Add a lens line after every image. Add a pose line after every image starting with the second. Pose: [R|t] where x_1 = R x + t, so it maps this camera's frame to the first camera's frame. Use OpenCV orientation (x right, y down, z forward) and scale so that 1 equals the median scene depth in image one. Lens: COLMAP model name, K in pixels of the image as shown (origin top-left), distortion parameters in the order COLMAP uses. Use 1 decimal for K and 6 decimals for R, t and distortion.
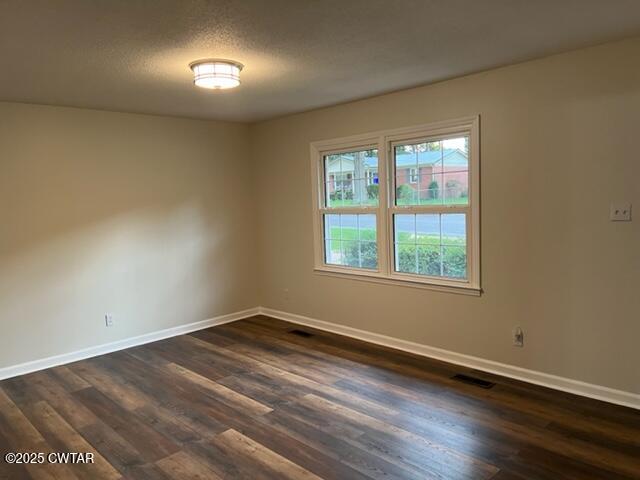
lens RADIAL K [[482.8, 0, 320.0], [0, 482.8, 240.0], [0, 0, 1]] dist [0.092993, -0.143603]
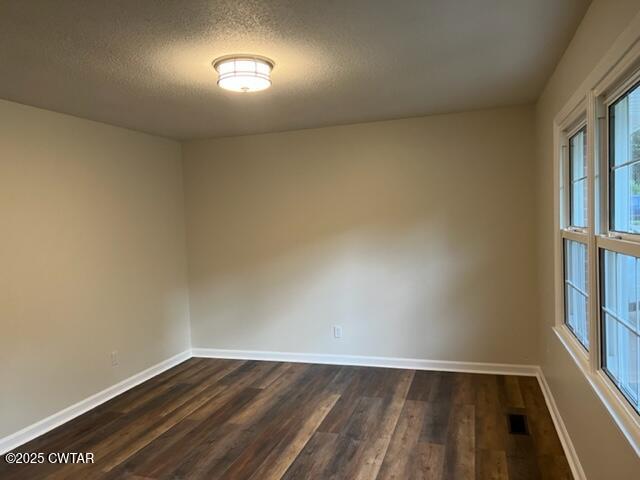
lens RADIAL K [[482.8, 0, 320.0], [0, 482.8, 240.0], [0, 0, 1]] dist [0.092993, -0.143603]
pose [[0.475443, 0.059576, -0.877727, 0.536215], [-0.066550, 0.997281, 0.031642, -0.070107], [0.877226, 0.043369, 0.478115, 0.624664]]
